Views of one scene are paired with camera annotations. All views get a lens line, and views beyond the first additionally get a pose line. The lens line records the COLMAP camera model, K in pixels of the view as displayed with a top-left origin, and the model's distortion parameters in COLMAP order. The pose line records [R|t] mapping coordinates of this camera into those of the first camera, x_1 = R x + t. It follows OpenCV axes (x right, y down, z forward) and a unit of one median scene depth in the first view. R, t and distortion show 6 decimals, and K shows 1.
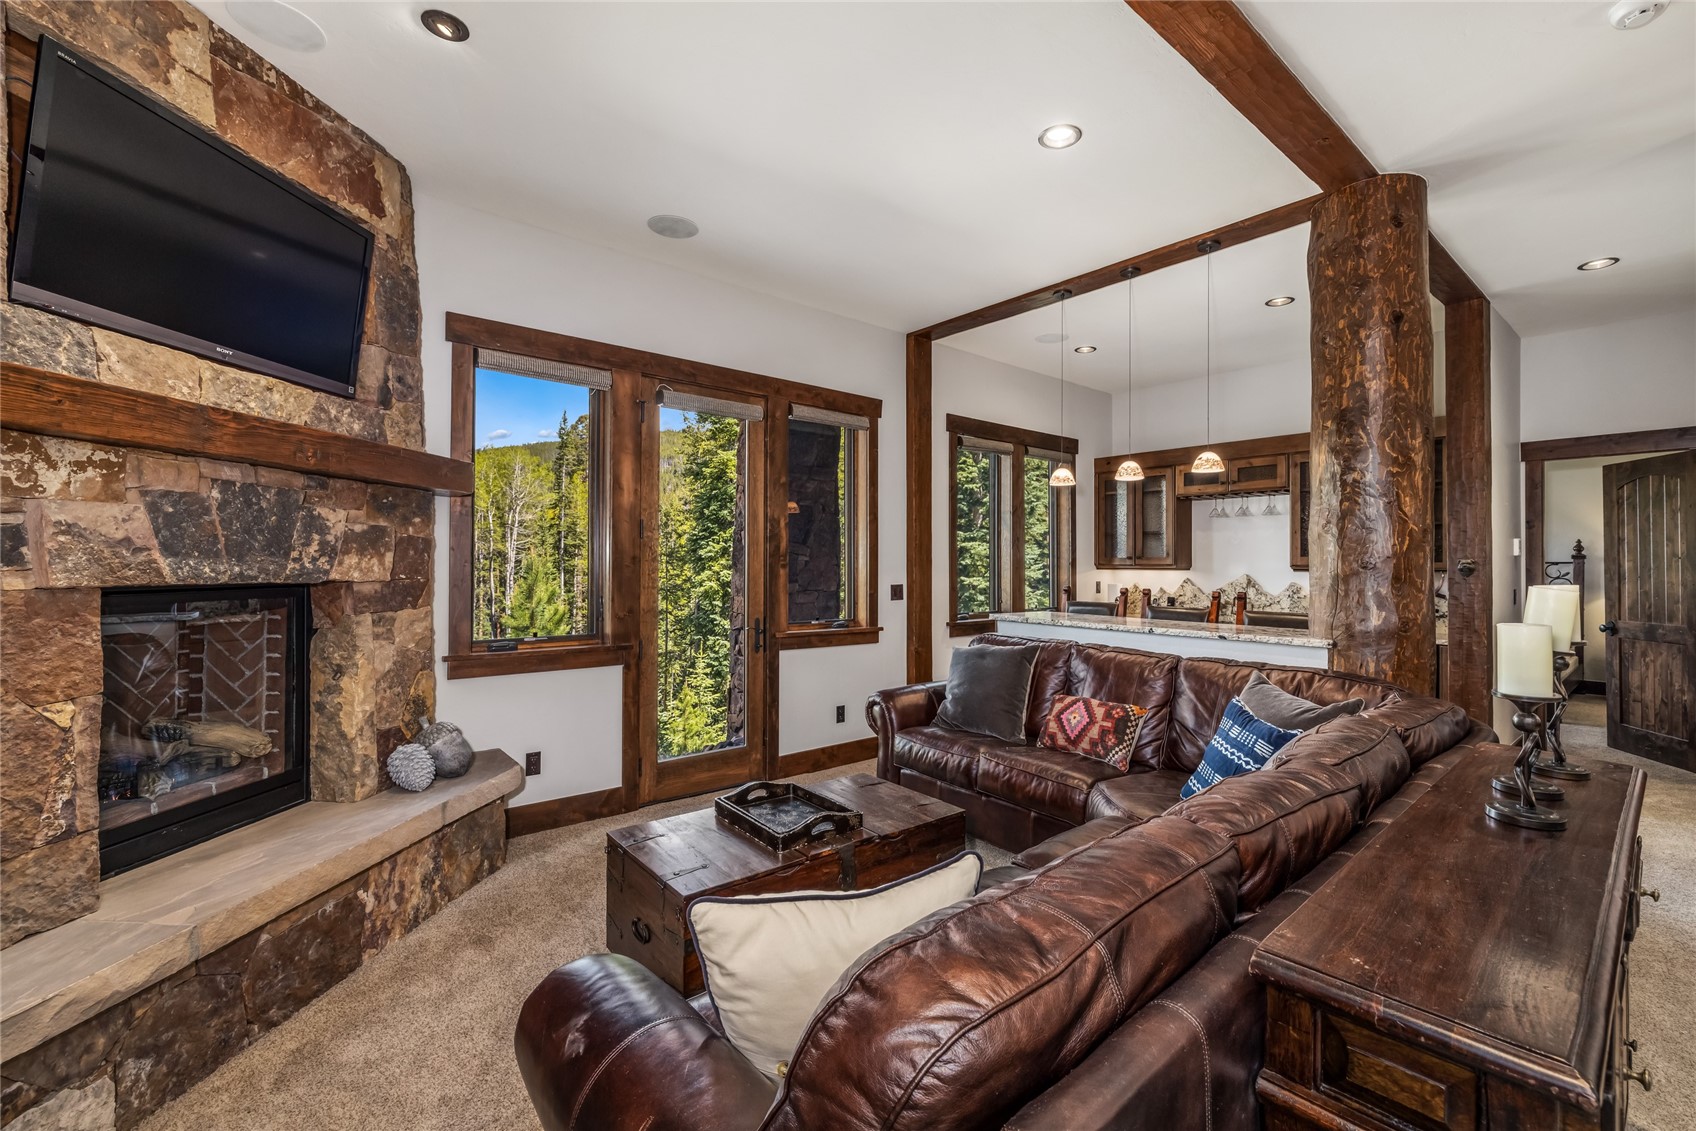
lens RADIAL K [[738.2, 0, 848.0], [0, 738.2, 565.5], [0, 0, 1]] dist [-0.000219, 0.000058]
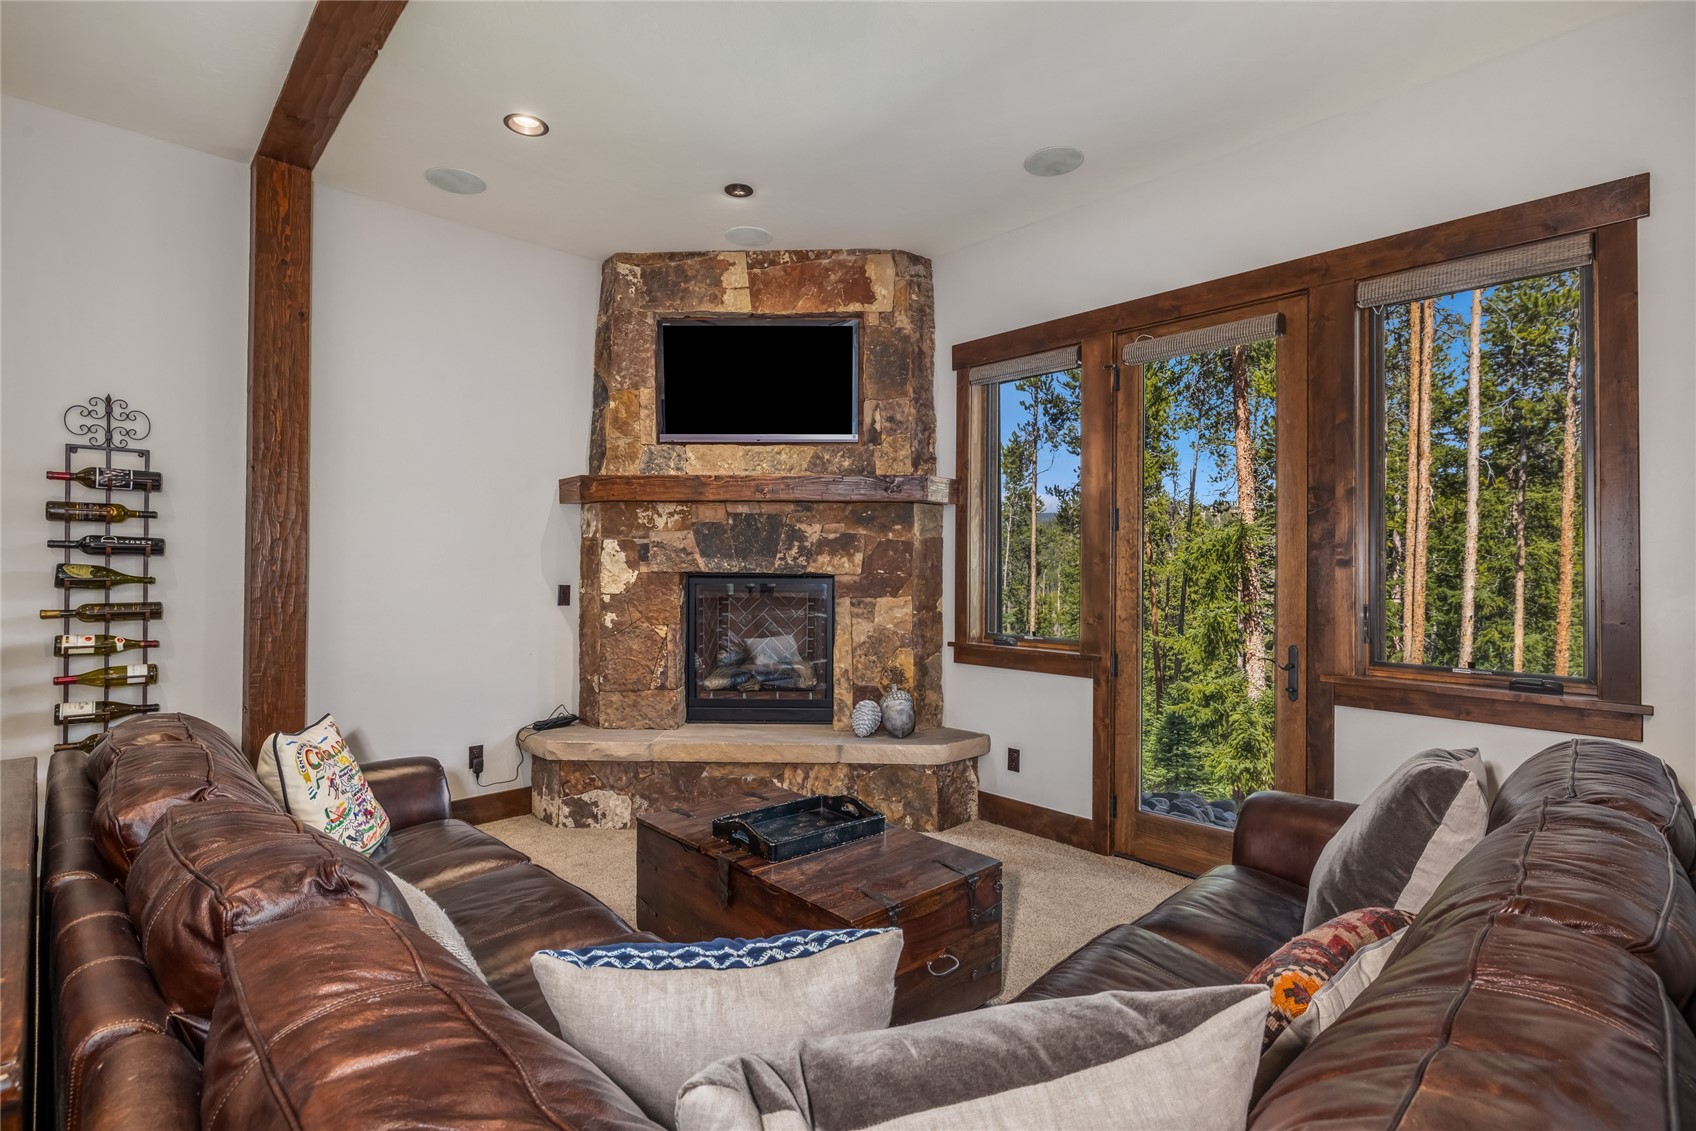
lens RADIAL K [[812.6, 0, 848.0], [0, 812.6, 565.5], [0, 0, 1]] dist [-0.001228, -0.000264]
pose [[0.061023, -0.008920, -0.998096, 0.944655], [-0.007573, 0.999927, -0.009400, 0.021053], [0.998108, 0.008132, 0.060951, 0.992377]]
